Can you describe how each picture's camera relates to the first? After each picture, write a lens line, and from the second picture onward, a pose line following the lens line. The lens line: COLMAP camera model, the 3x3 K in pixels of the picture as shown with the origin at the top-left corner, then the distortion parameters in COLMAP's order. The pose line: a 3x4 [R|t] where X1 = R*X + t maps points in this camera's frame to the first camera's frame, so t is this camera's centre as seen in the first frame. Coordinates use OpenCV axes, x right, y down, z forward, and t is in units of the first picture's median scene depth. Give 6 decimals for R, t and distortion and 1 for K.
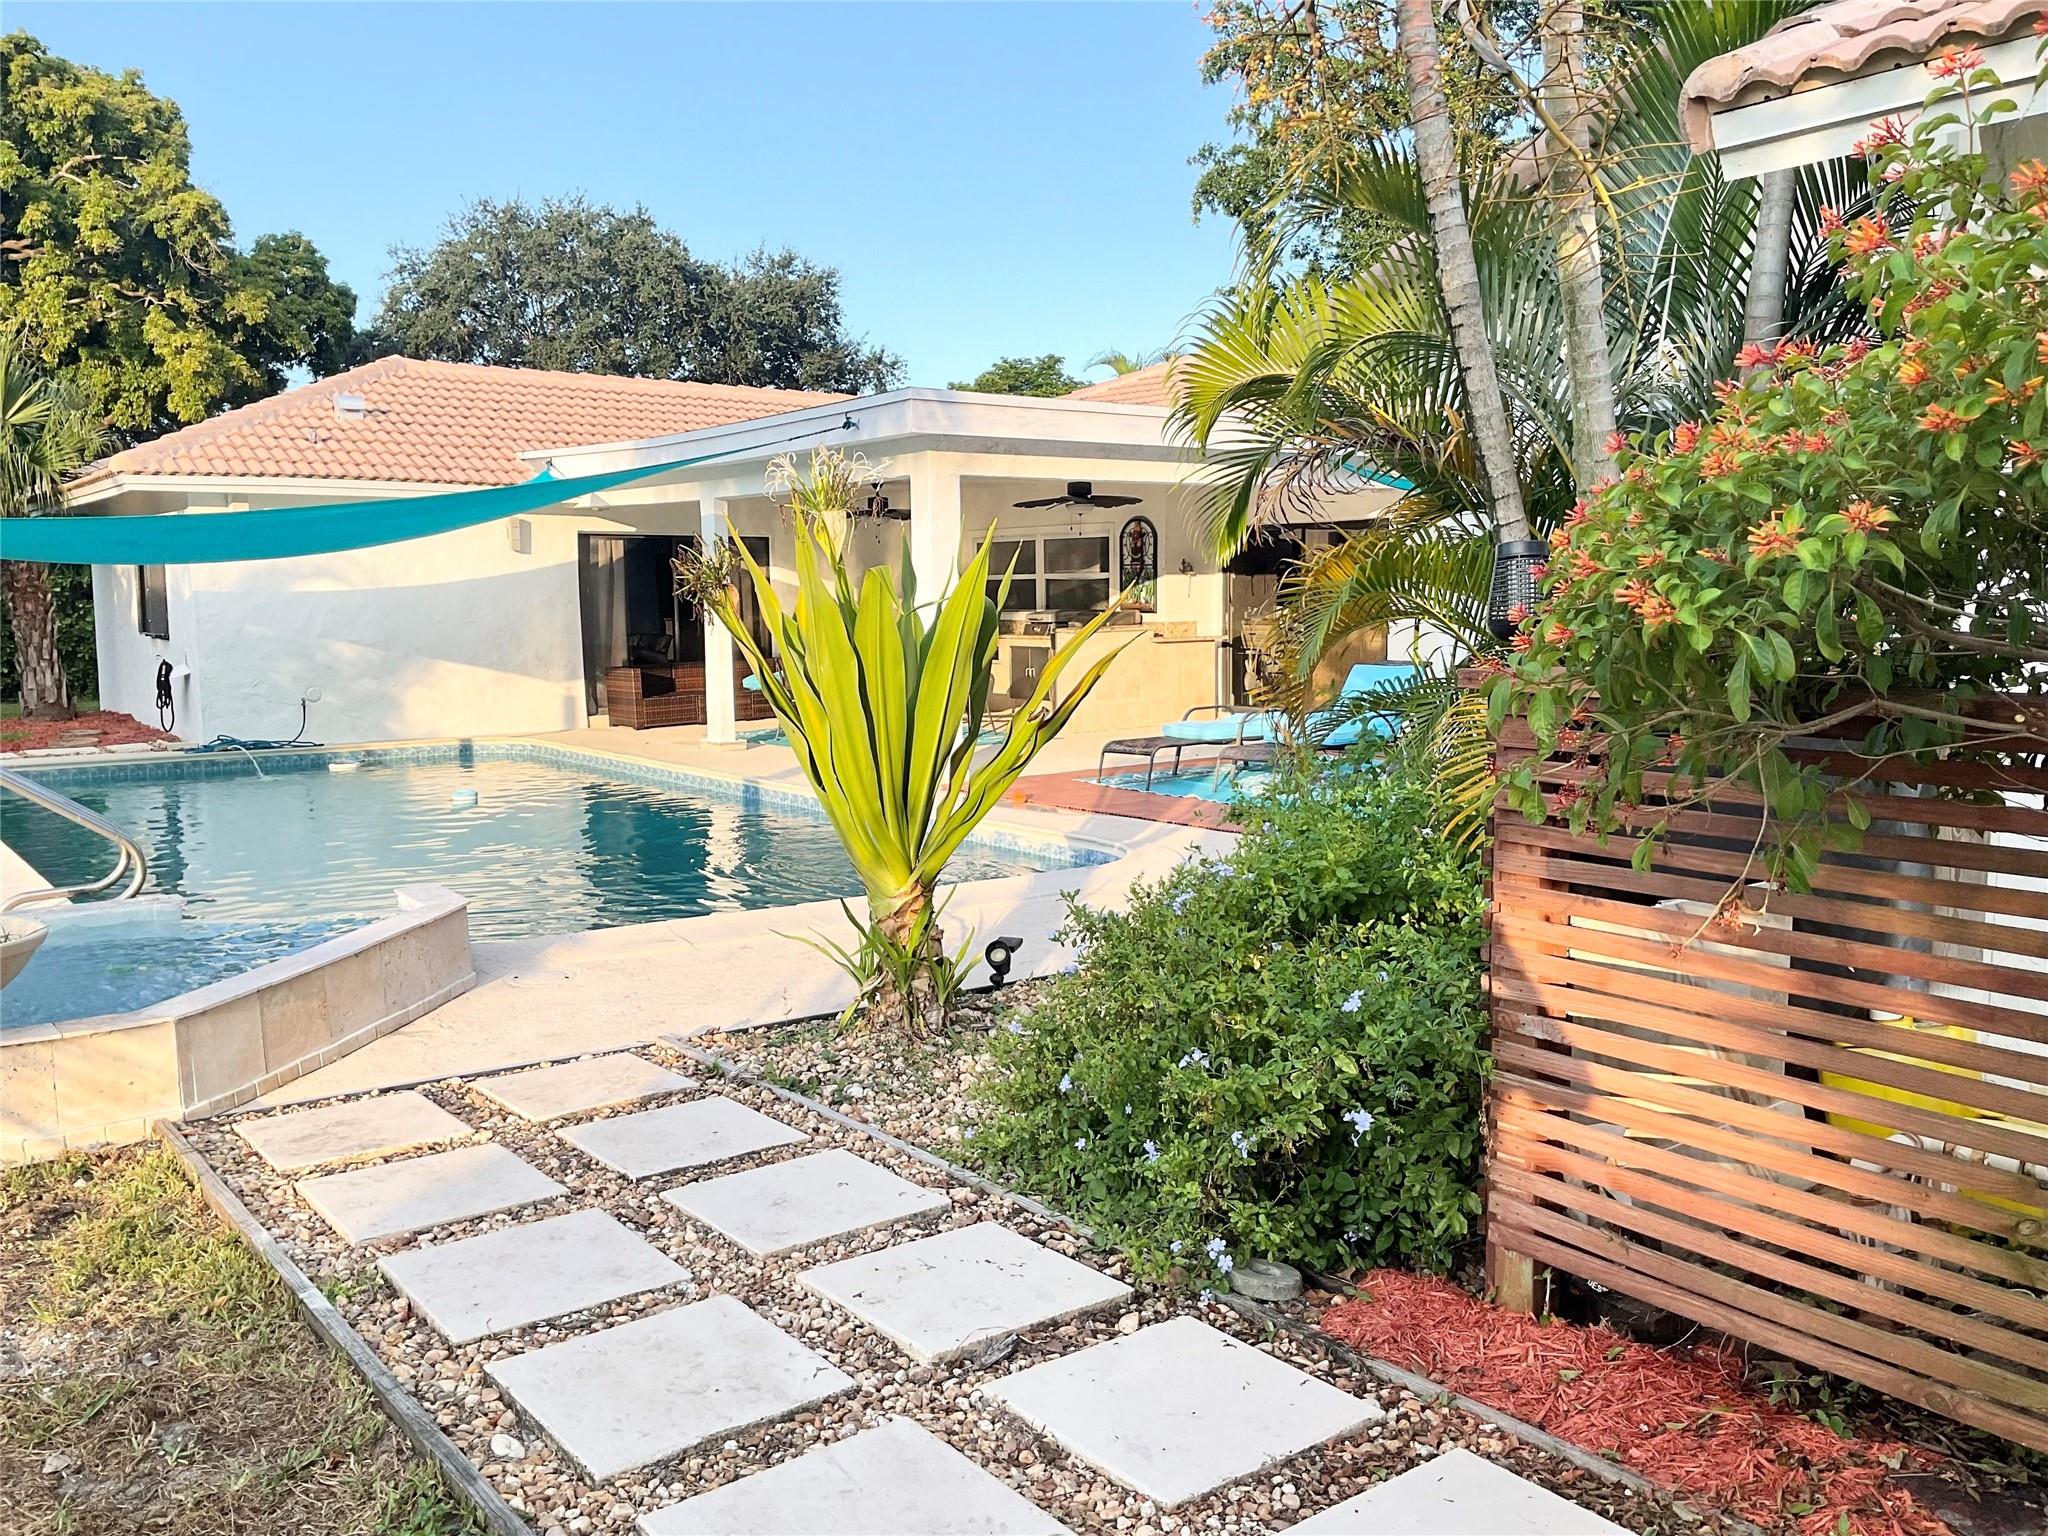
lens RADIAL K [[1690.9, 0, 1024.0], [0, 1690.9, 768.0], [0, 0, 1]] dist [0.132072, -0.264318]
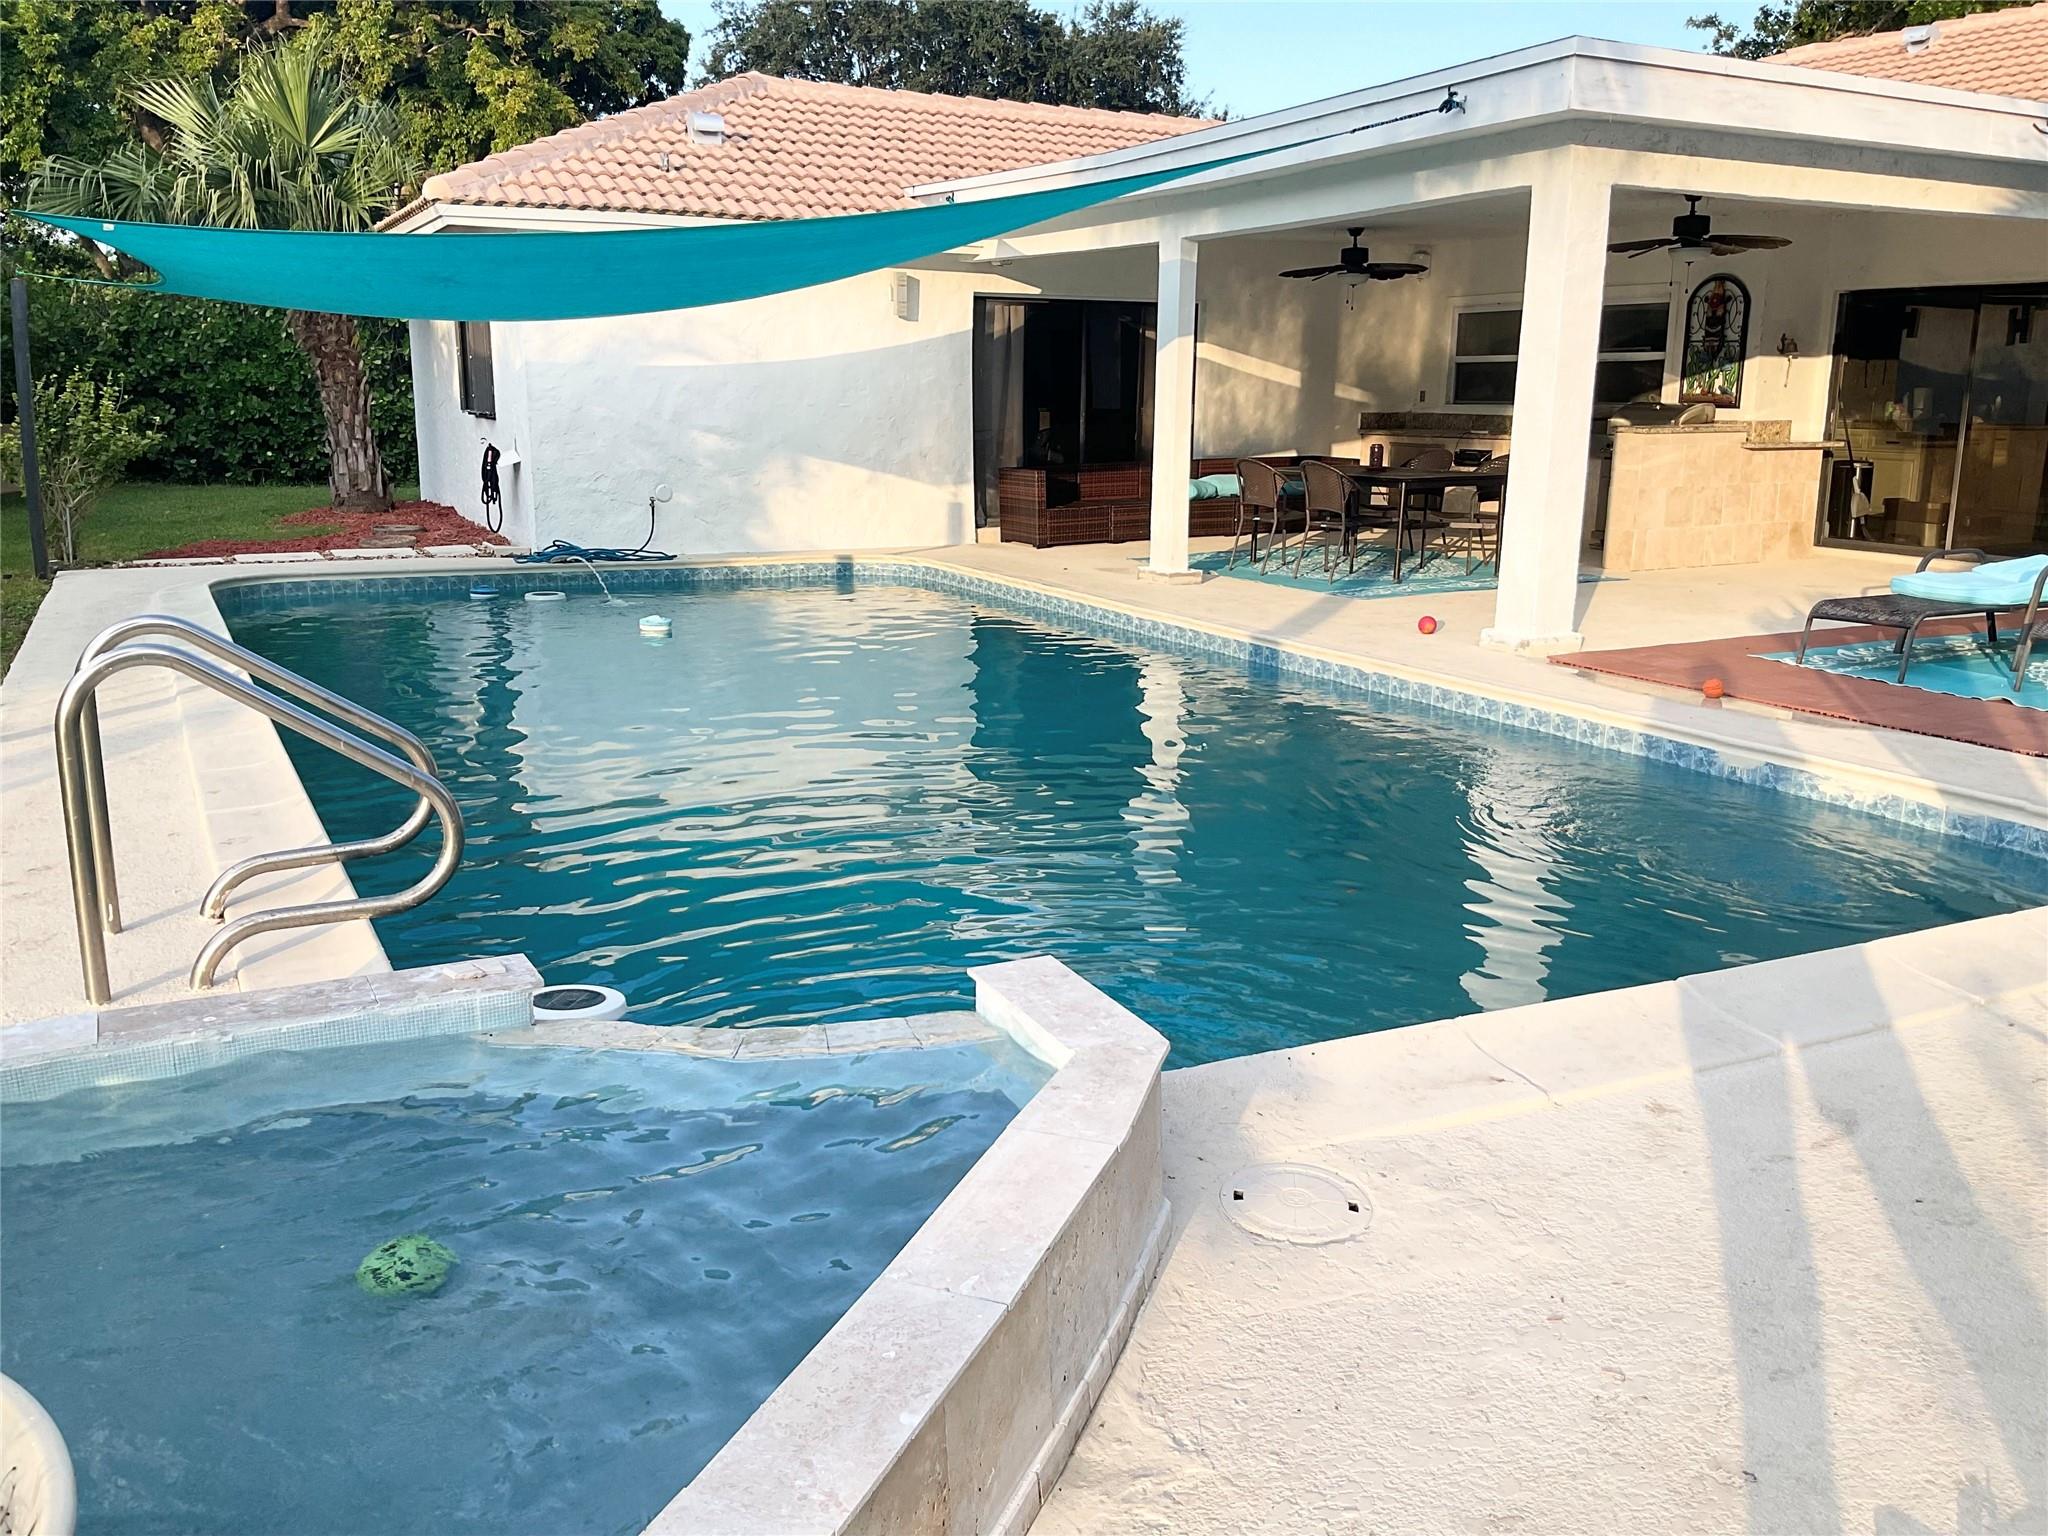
lens RADIAL K [[1709.2, 0, 1024.0], [0, 1709.2, 768.0], [0, 0, 1]] dist [0.035405, -0.067935]
pose [[0.986087, 0.053555, -0.157364, -0.362378], [-0.035172, 0.992466, 0.117360, -0.046615], [0.162464, -0.110192, 0.980542, 0.717595]]
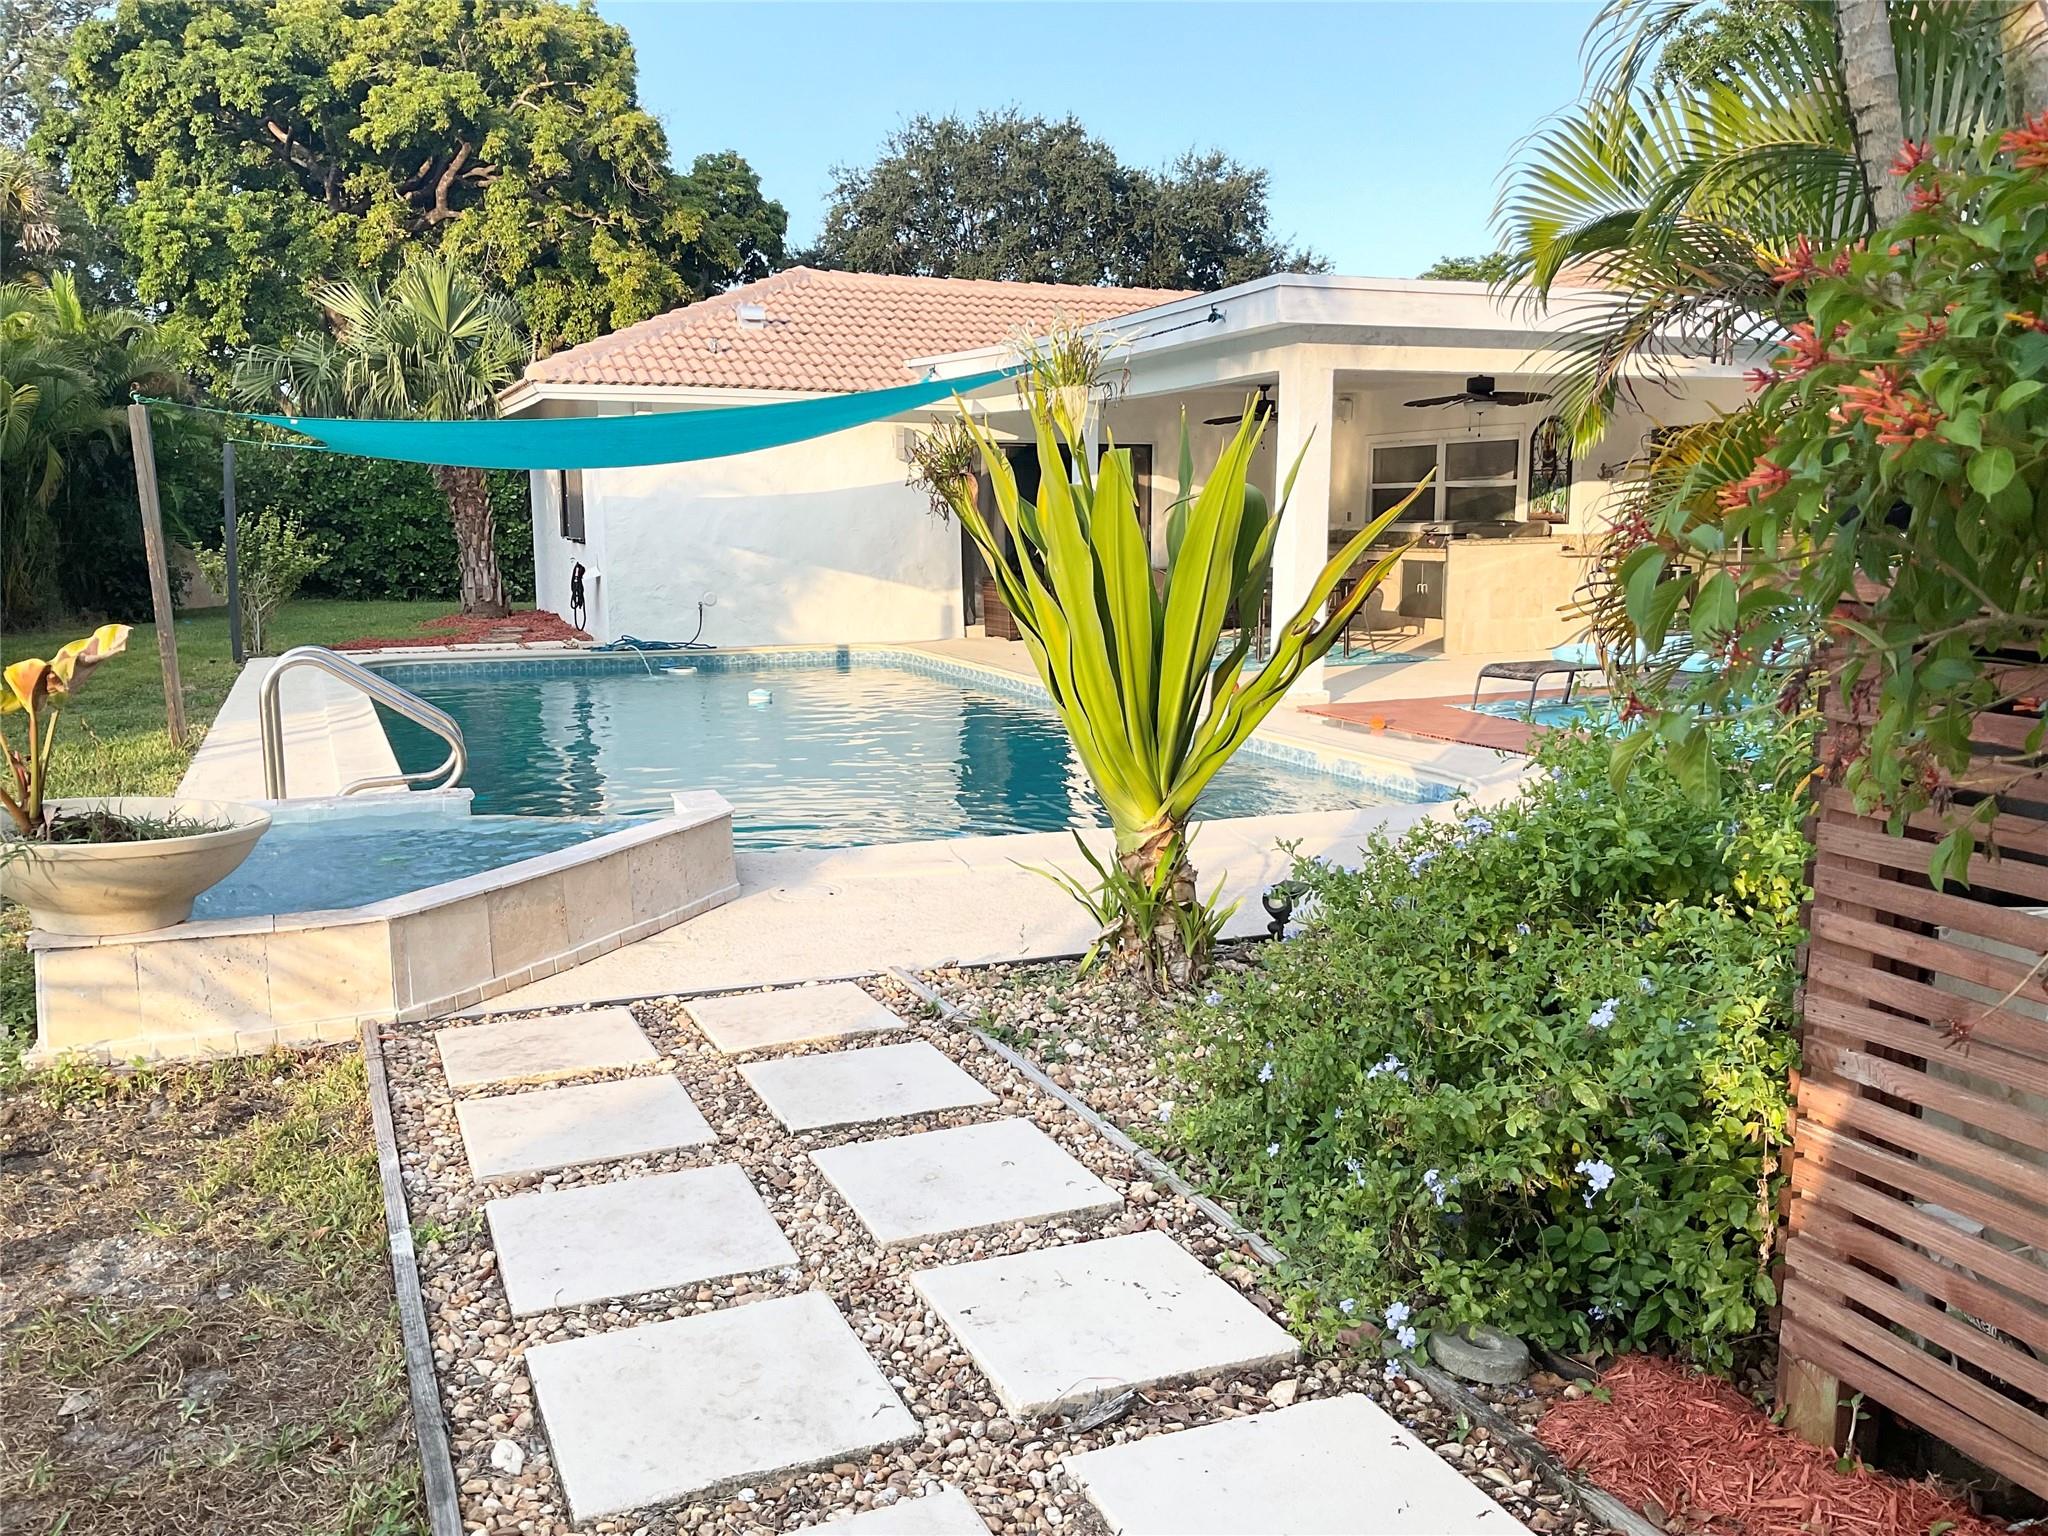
lens RADIAL K [[1691.8, 0, 1024.0], [0, 1691.8, 768.0], [0, 0, 1]] dist [0.145216, -0.310348]
pose [[0.969685, 0.043262, -0.240500, 0.078456], [-0.031551, 0.998131, 0.052335, -0.001187], [0.242315, -0.043160, 0.969237, 0.134949]]
